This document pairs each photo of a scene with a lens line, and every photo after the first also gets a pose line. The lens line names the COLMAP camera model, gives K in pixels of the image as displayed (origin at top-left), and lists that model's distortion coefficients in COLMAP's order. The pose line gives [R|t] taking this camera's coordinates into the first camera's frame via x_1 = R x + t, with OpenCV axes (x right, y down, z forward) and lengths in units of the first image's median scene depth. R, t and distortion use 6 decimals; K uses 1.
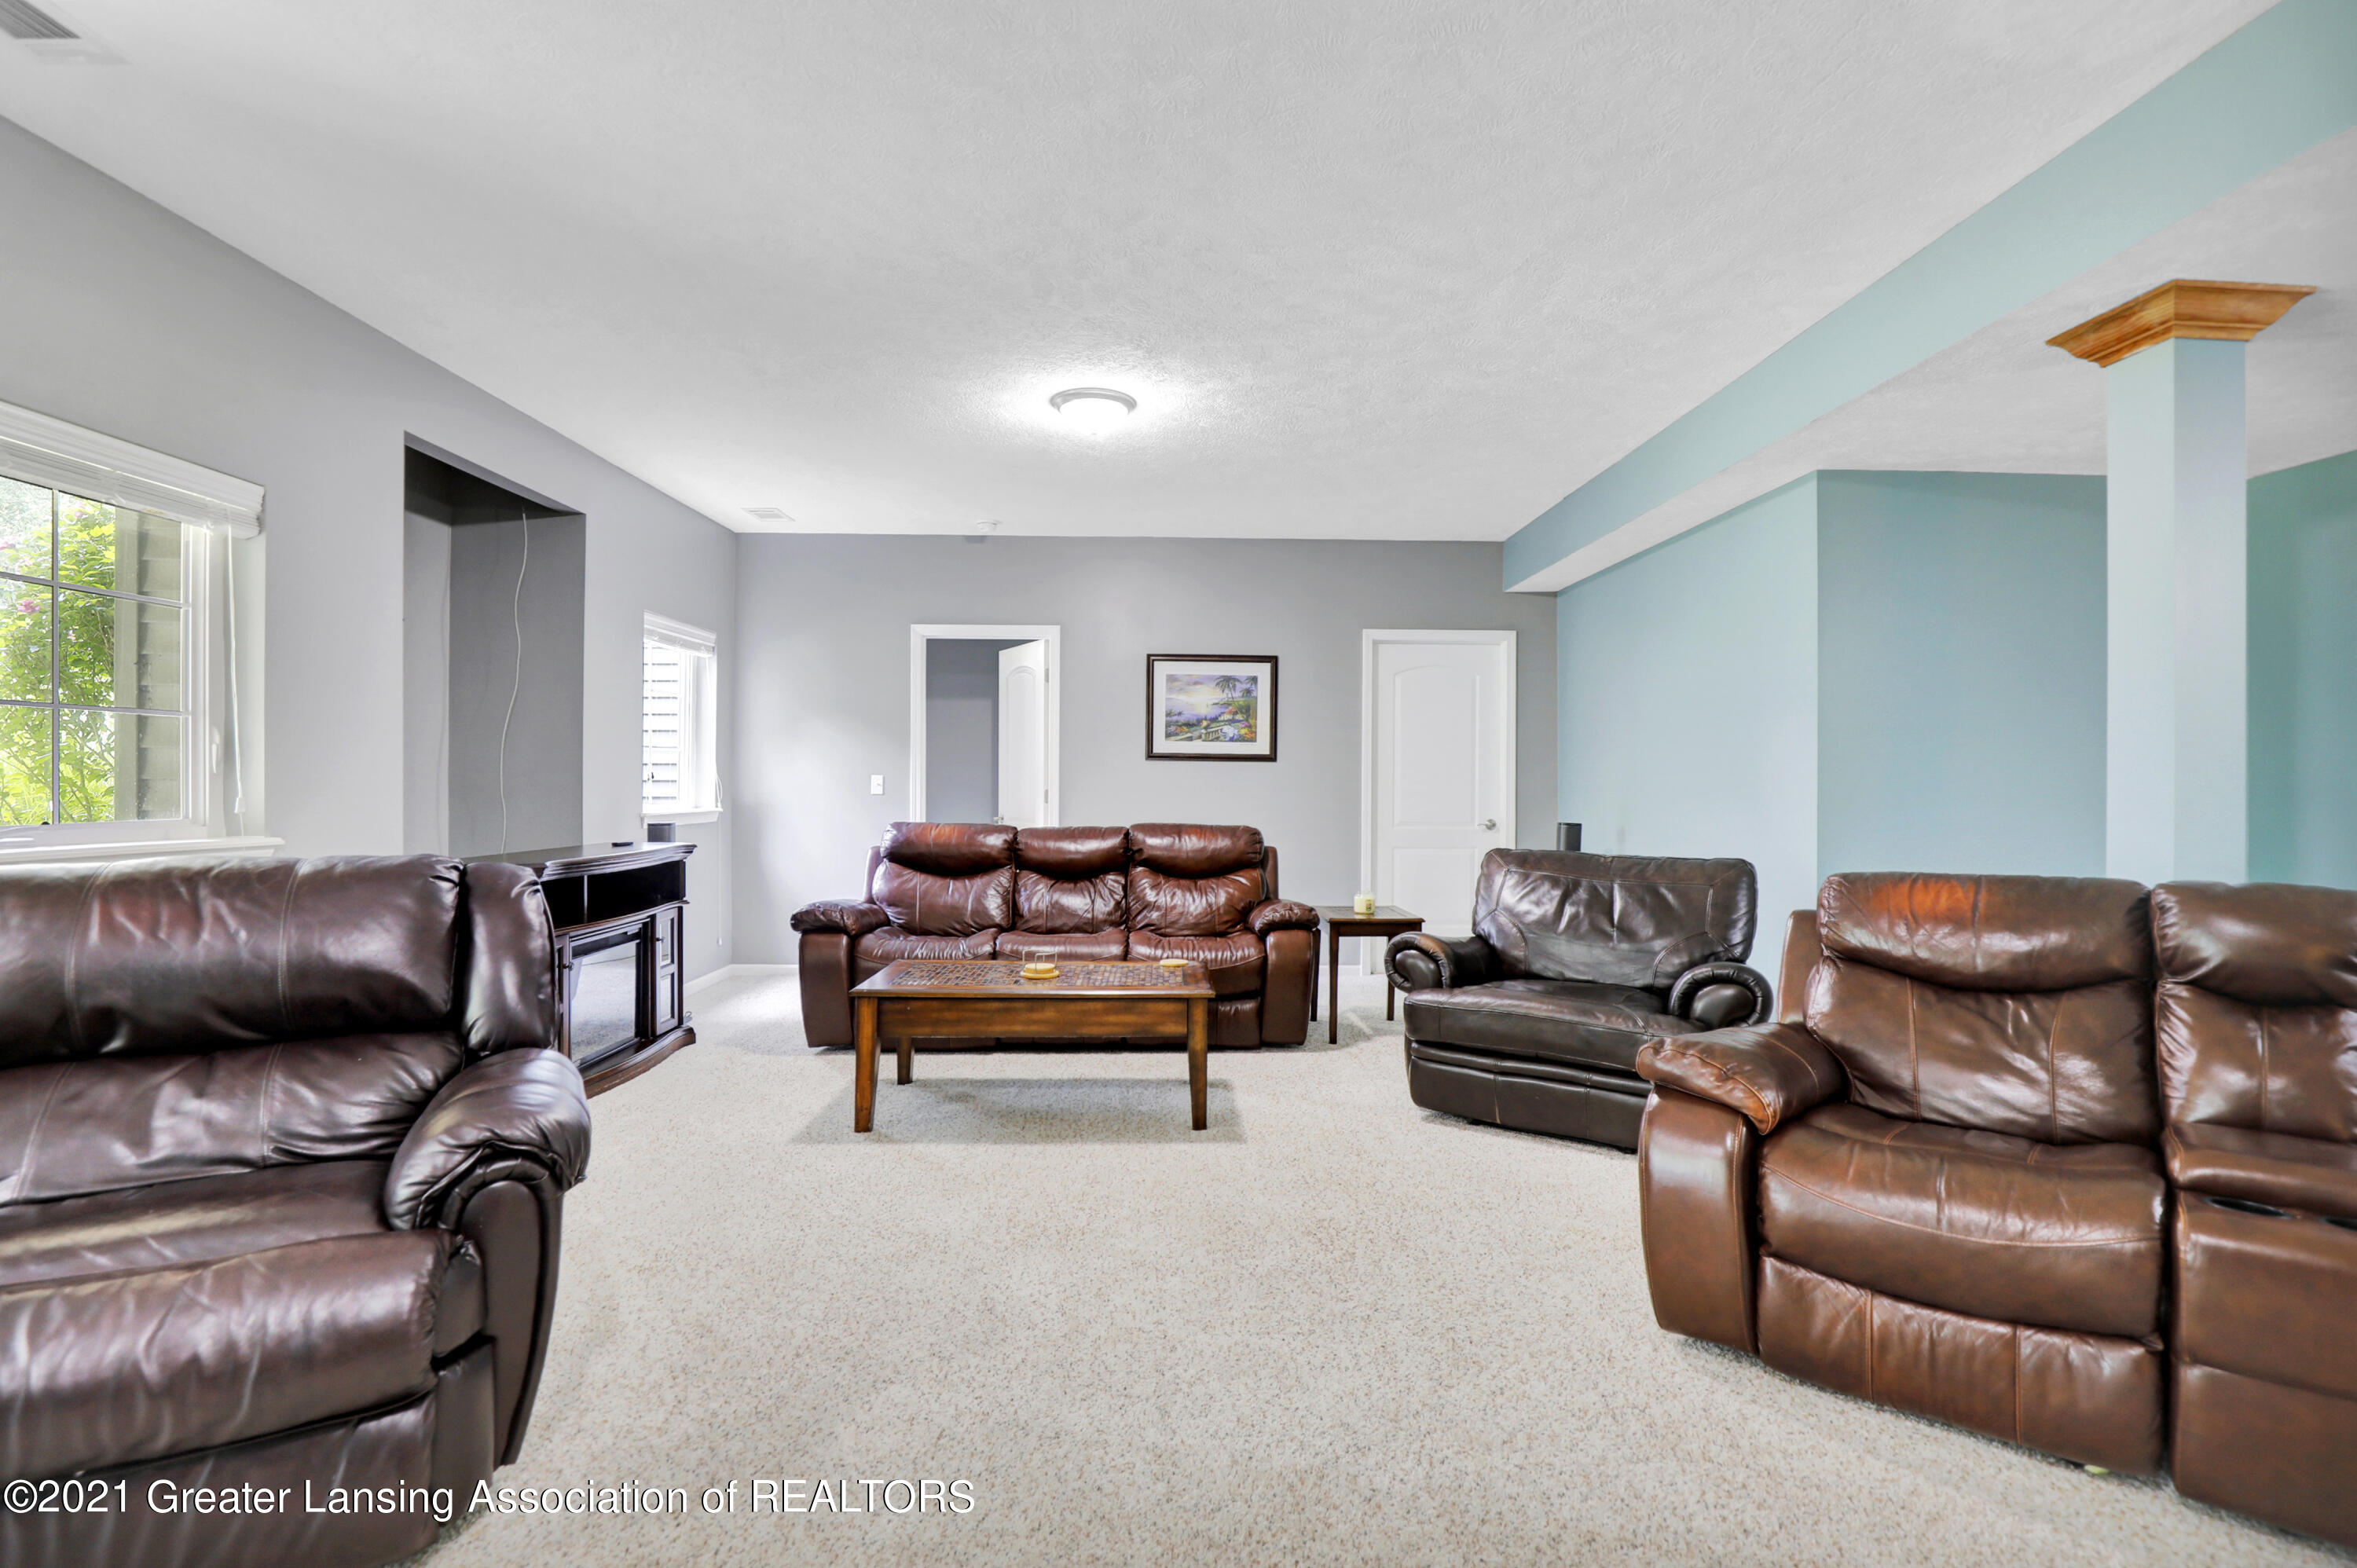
lens RADIAL K [[1121.3, 0, 1178.5], [0, 1121.3, 784.0], [0, 0, 1]] dist [-0.011282, 0.000112]
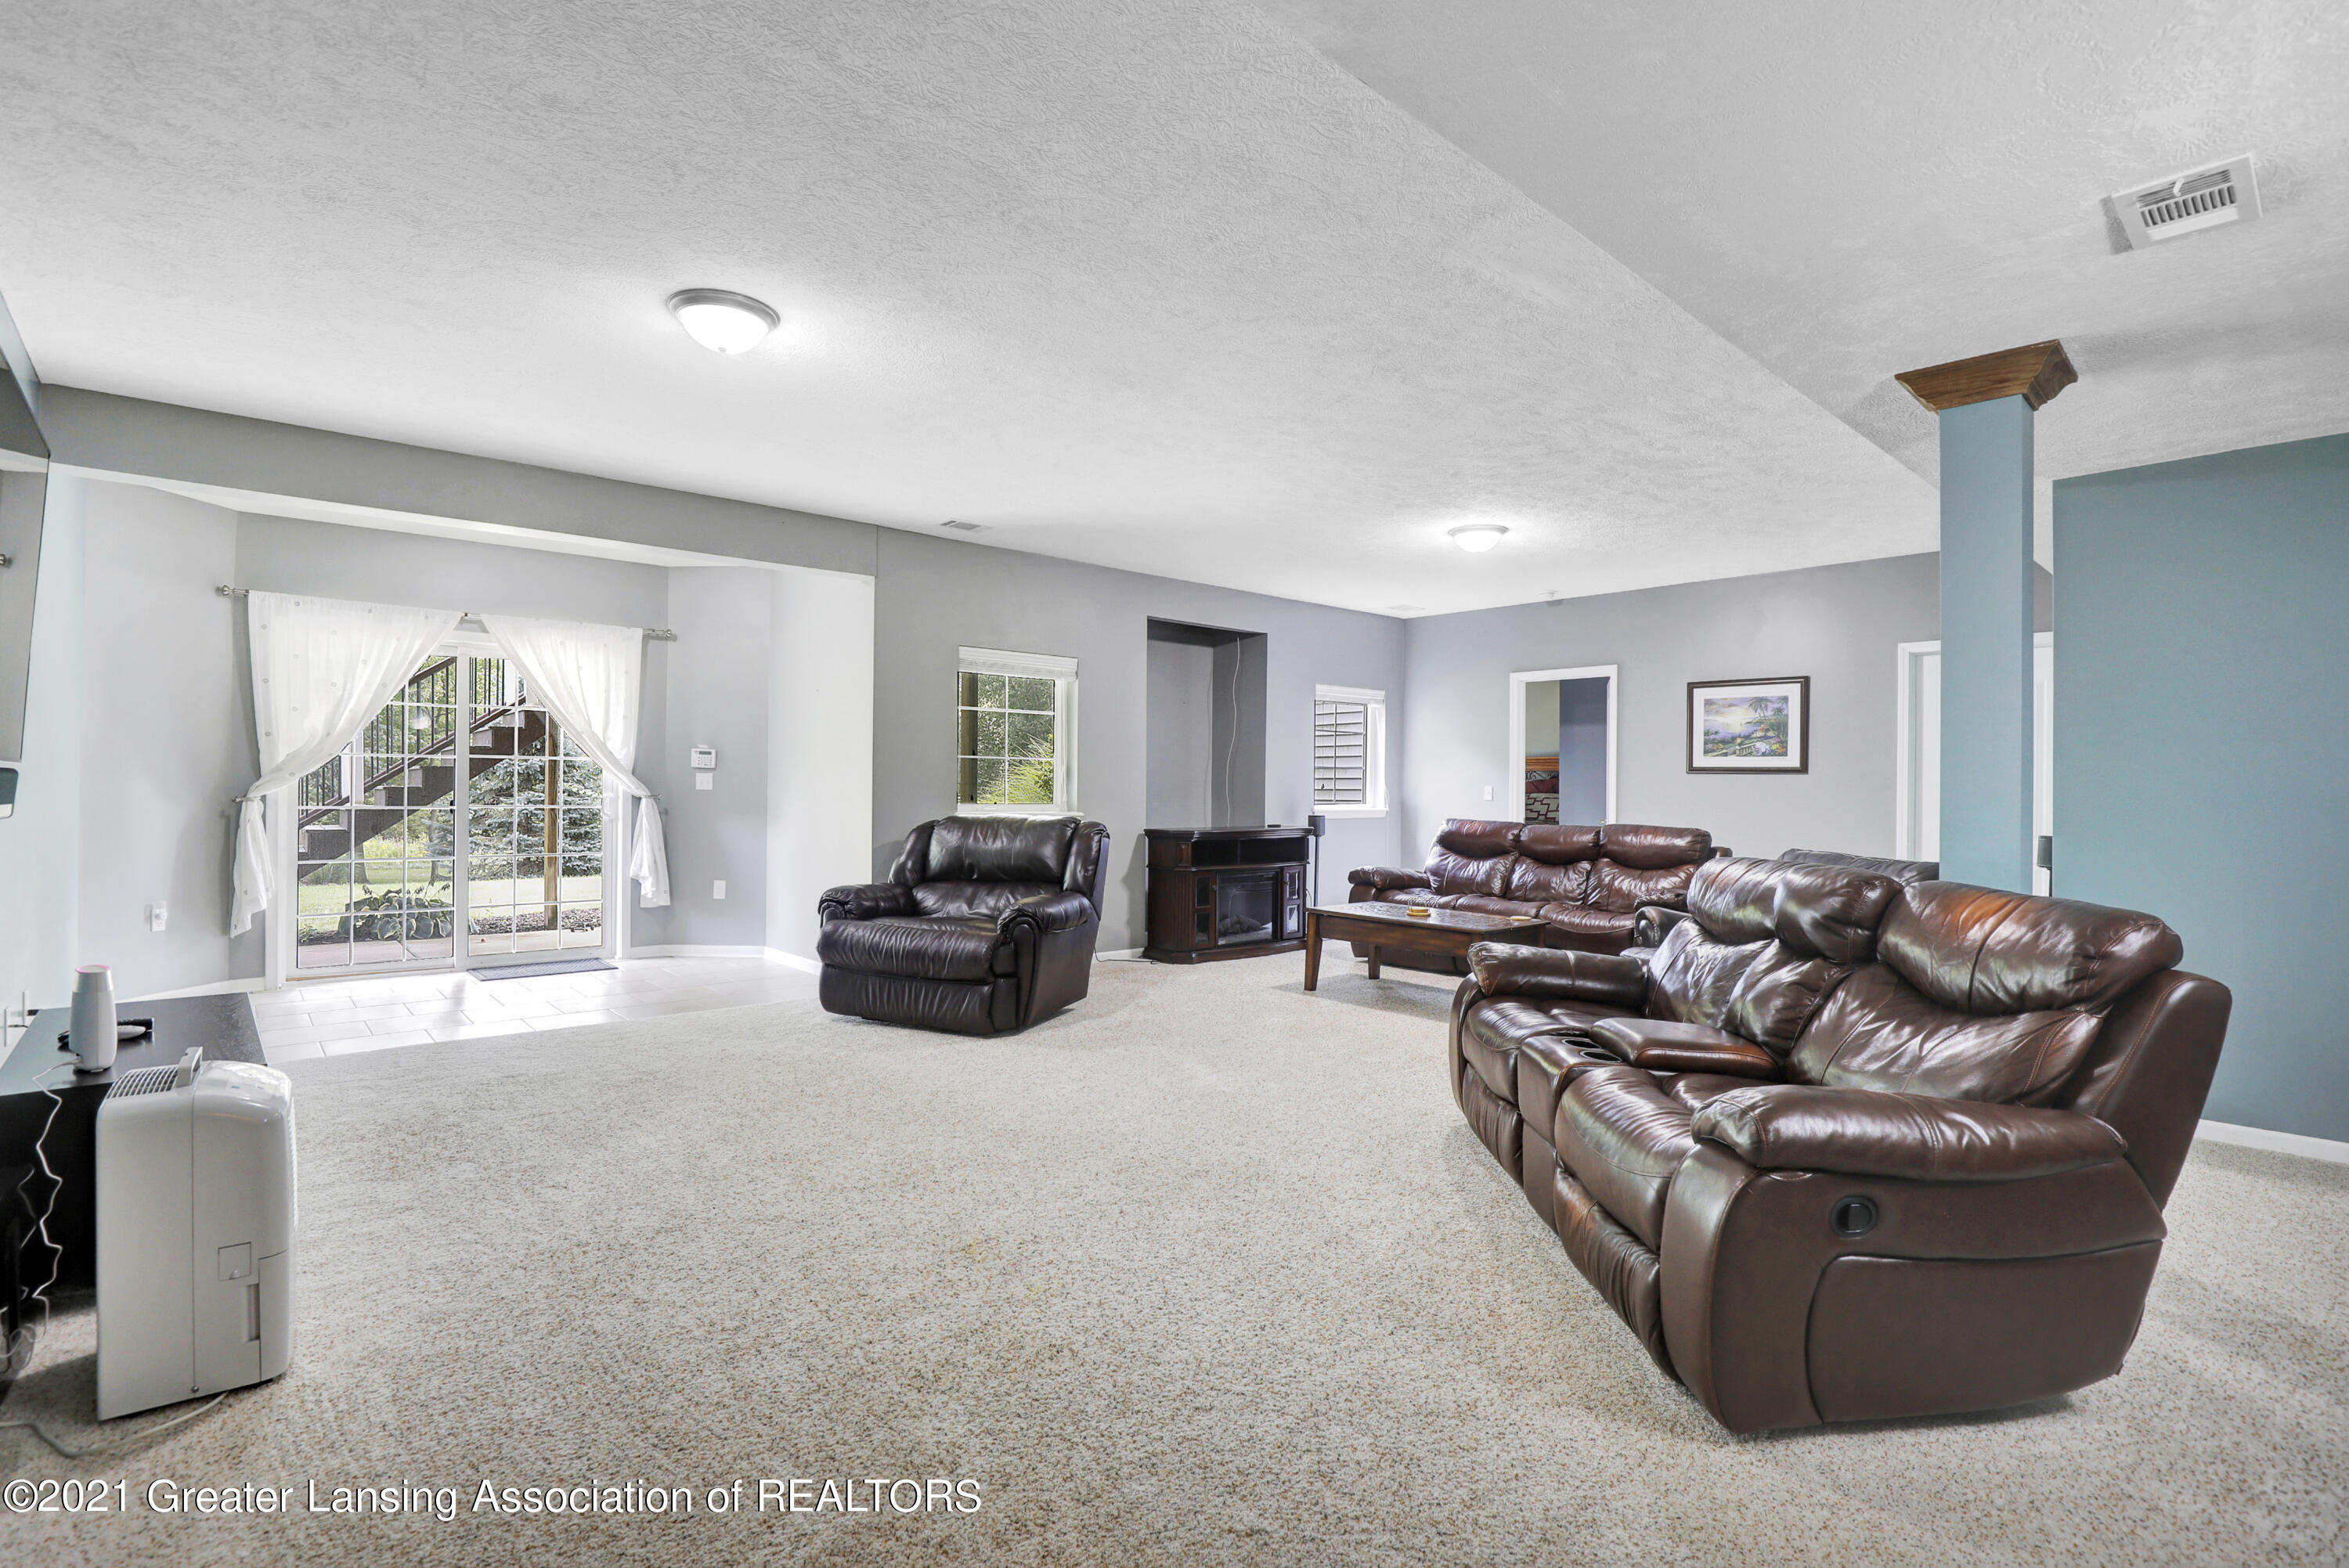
lens RADIAL K [[1117.5, 0, 1174.5], [0, 1117.5, 784.0], [0, 0, 1]] dist [-0.011282, 0.000112]
pose [[0.643936, 0.000650, -0.765079, 0.518677], [-0.008157, 0.999949, -0.006016, 0.001258], [0.765036, 0.010115, 0.643908, -0.158449]]
